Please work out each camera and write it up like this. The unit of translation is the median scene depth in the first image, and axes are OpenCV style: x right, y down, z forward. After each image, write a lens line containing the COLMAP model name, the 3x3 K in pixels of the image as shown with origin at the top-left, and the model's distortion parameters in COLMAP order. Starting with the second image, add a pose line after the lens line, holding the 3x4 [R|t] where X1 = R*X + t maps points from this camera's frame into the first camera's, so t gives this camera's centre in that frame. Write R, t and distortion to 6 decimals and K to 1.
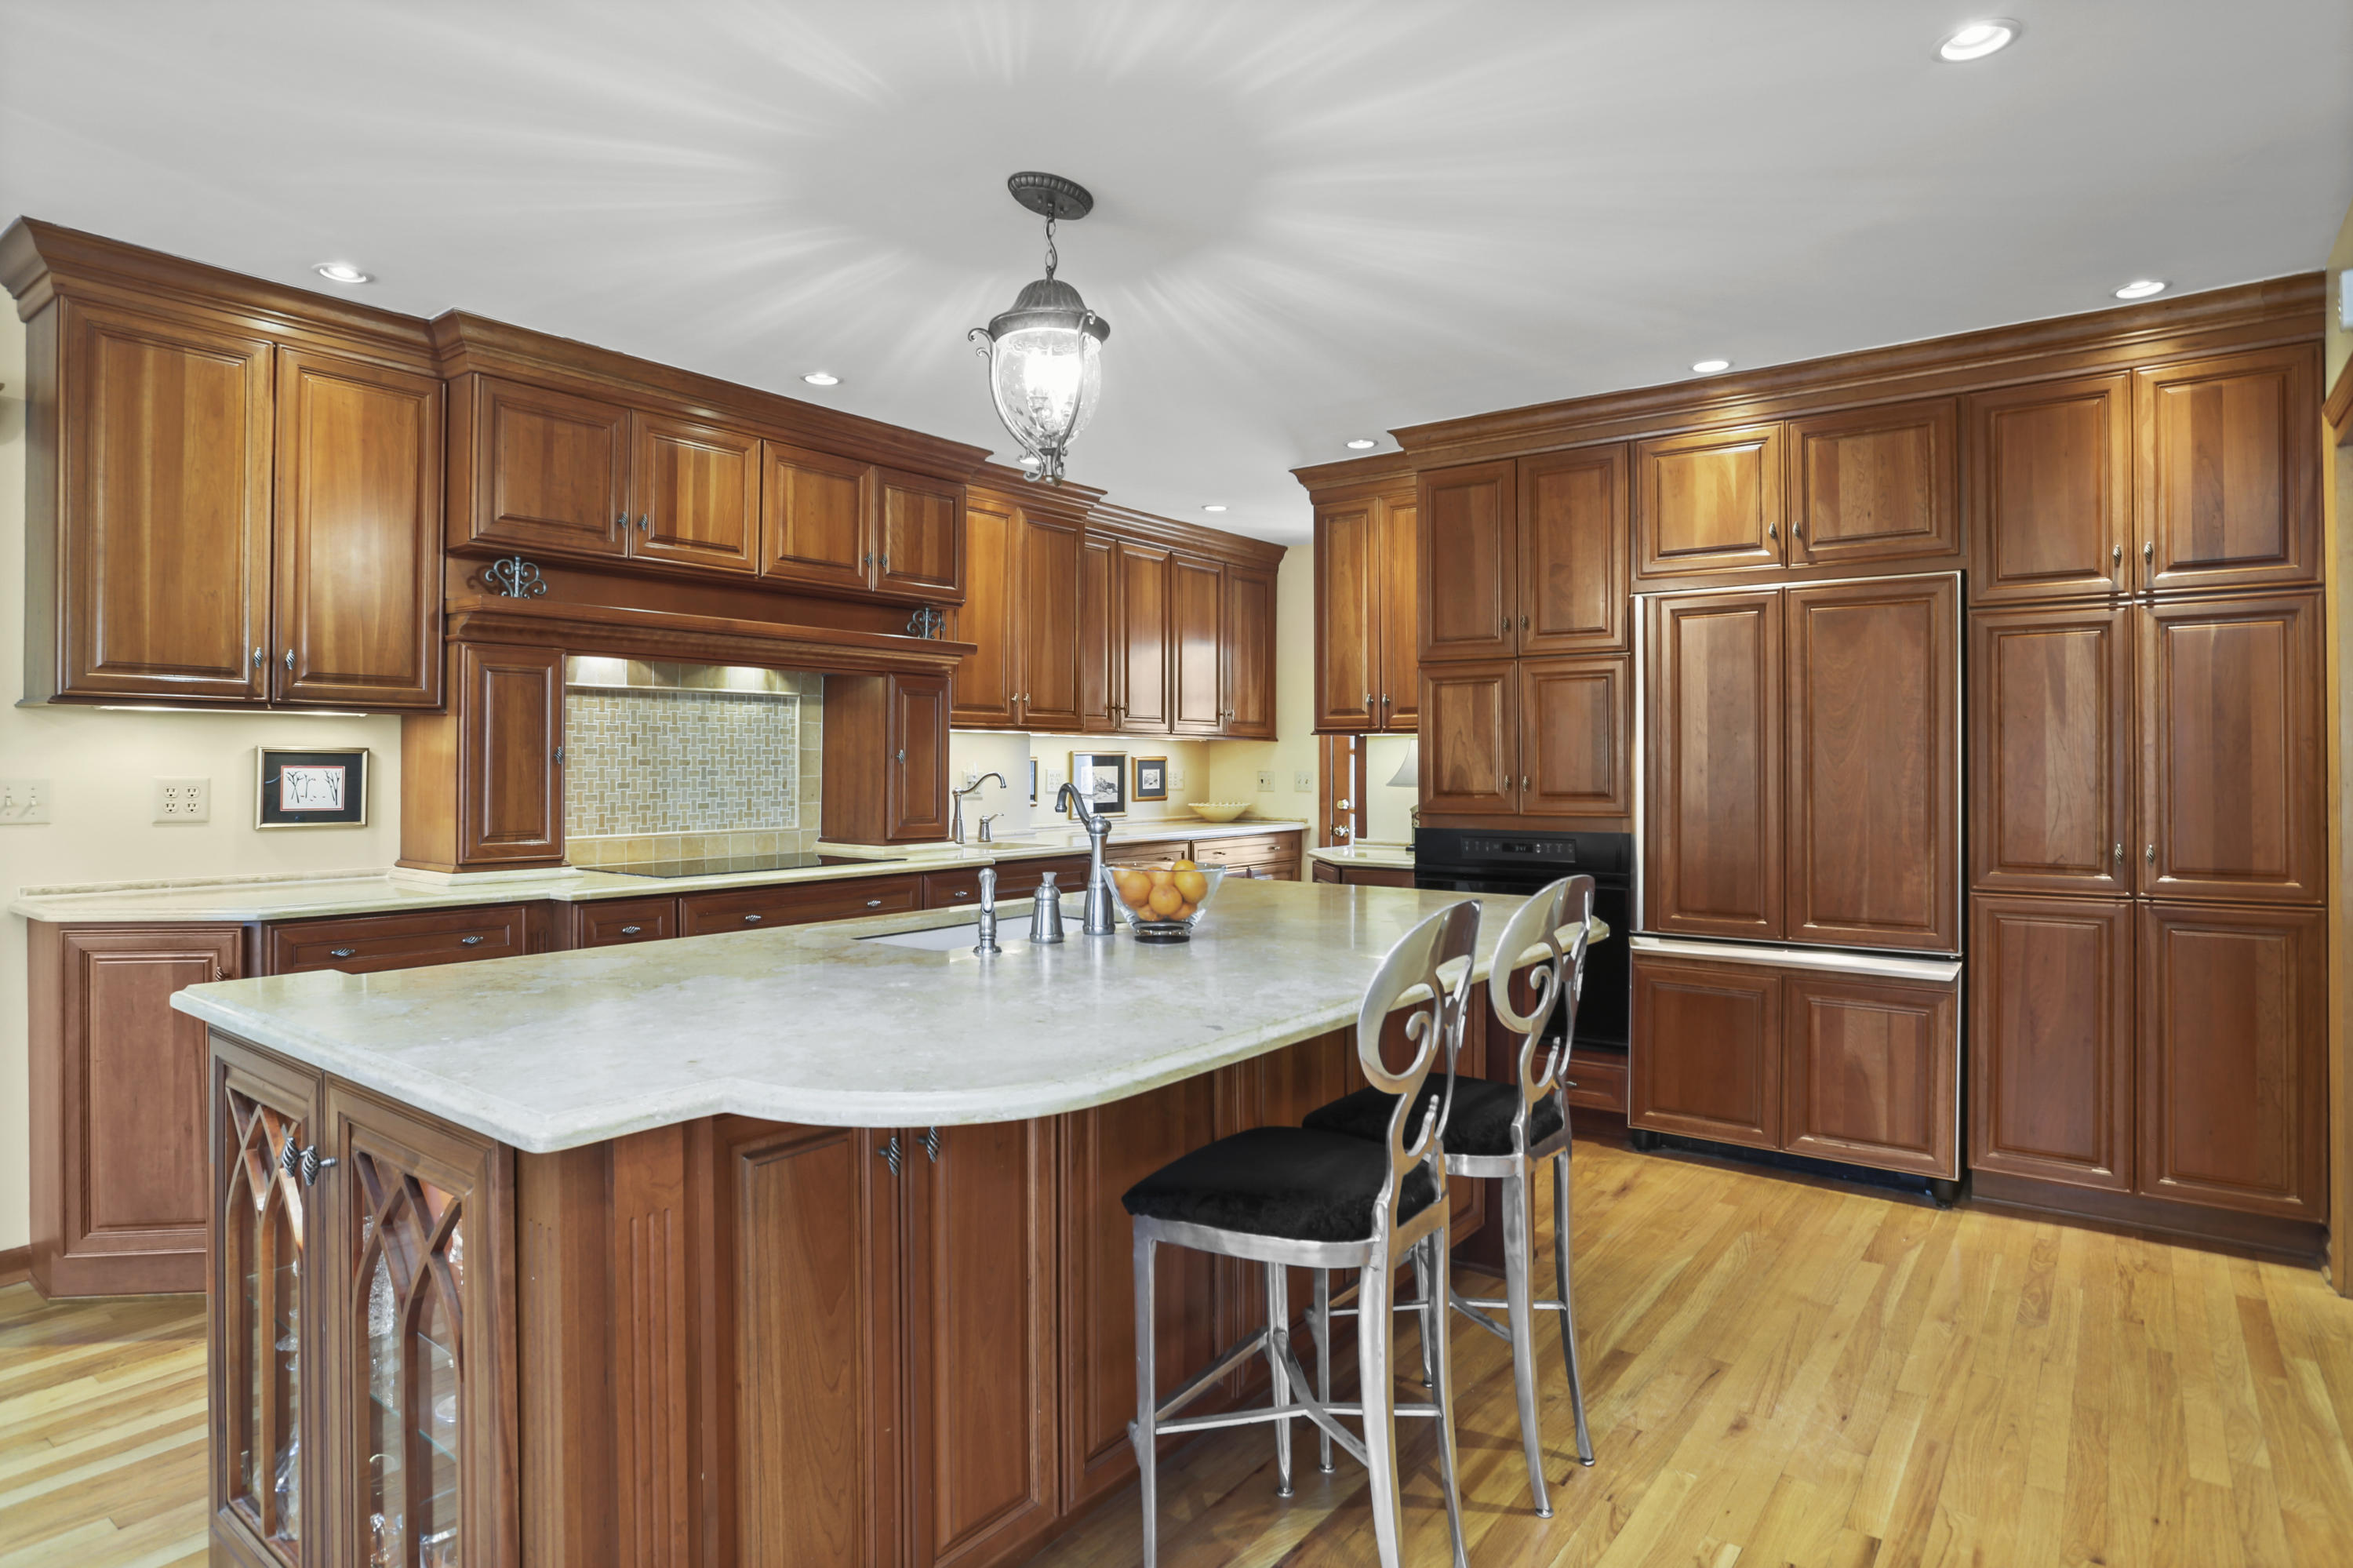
lens RADIAL K [[1271.9, 0, 1170.5], [0, 1271.9, 757.2], [0, 0, 1]] dist [-0.000040, -0.000008]
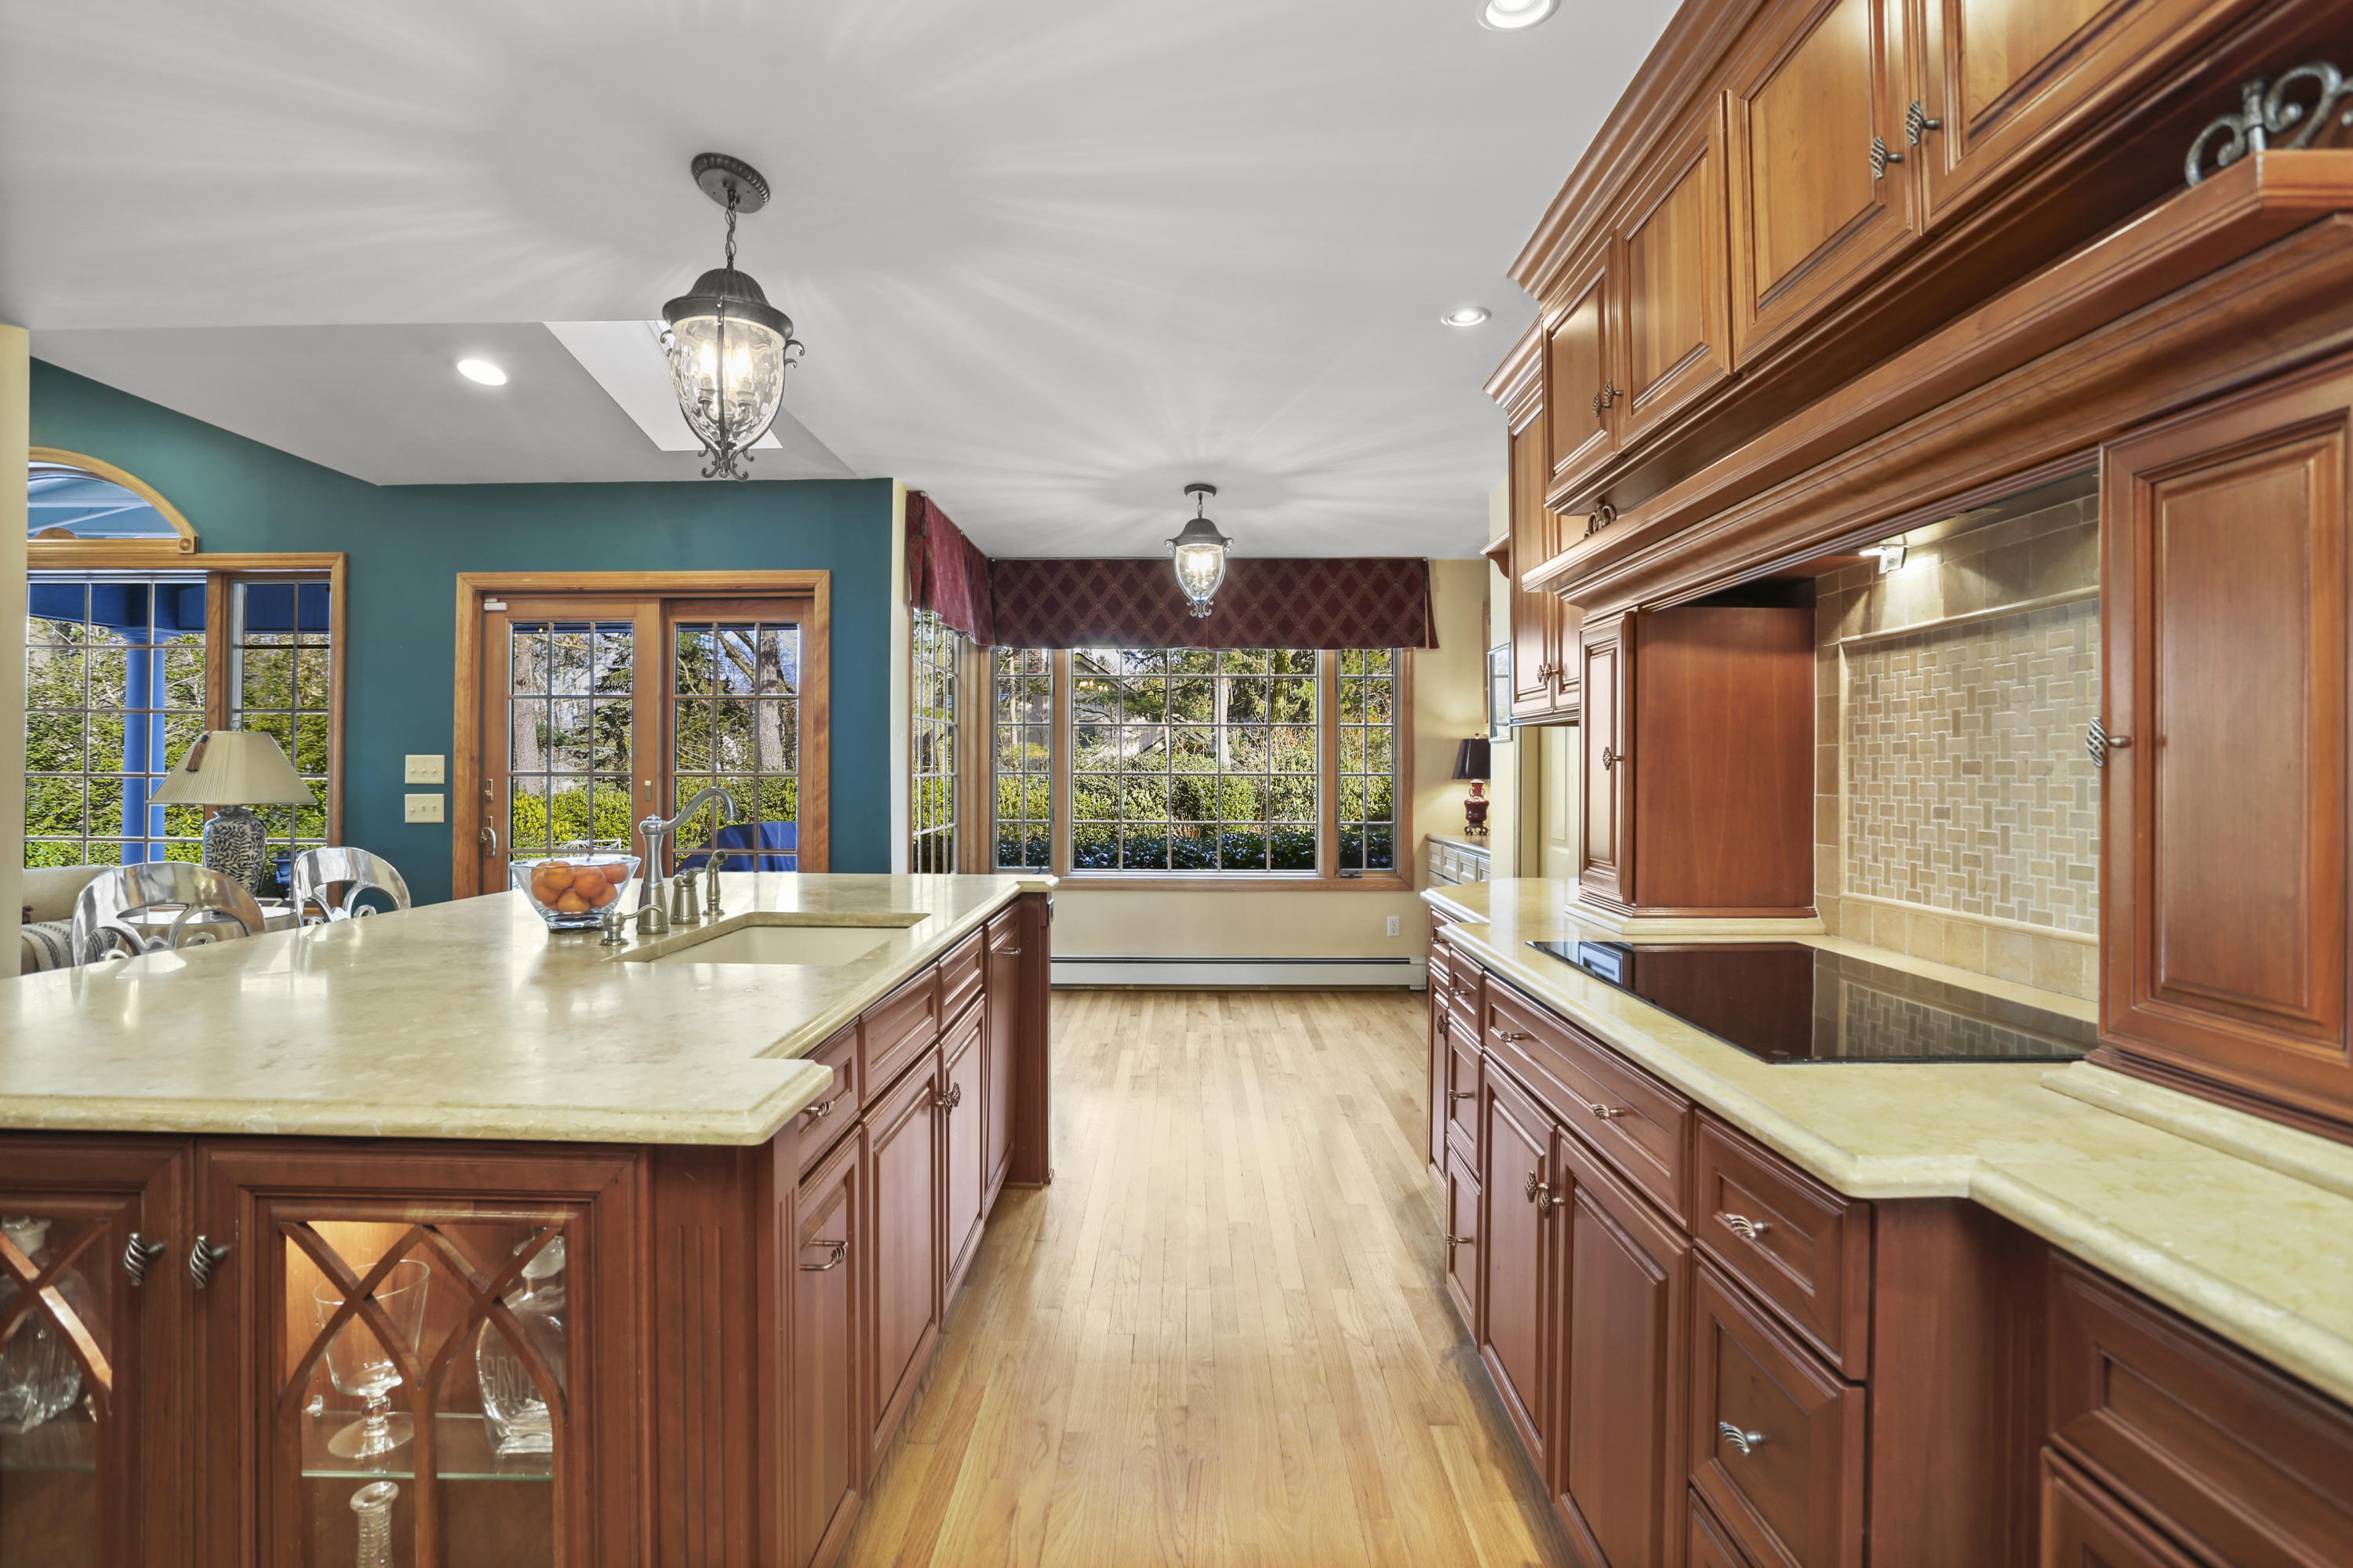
lens RADIAL K [[1141.4, 0, 1186.7], [0, 1141.4, 774.7], [0, 0, 1]] dist [-0.083485, 0.040692]
pose [[-0.798960, -0.000894, -0.601383, 0.083461], [-0.000762, 1.000000, -0.000474, 0.007102], [0.601383, 0.000079, -0.798961, 1.170761]]
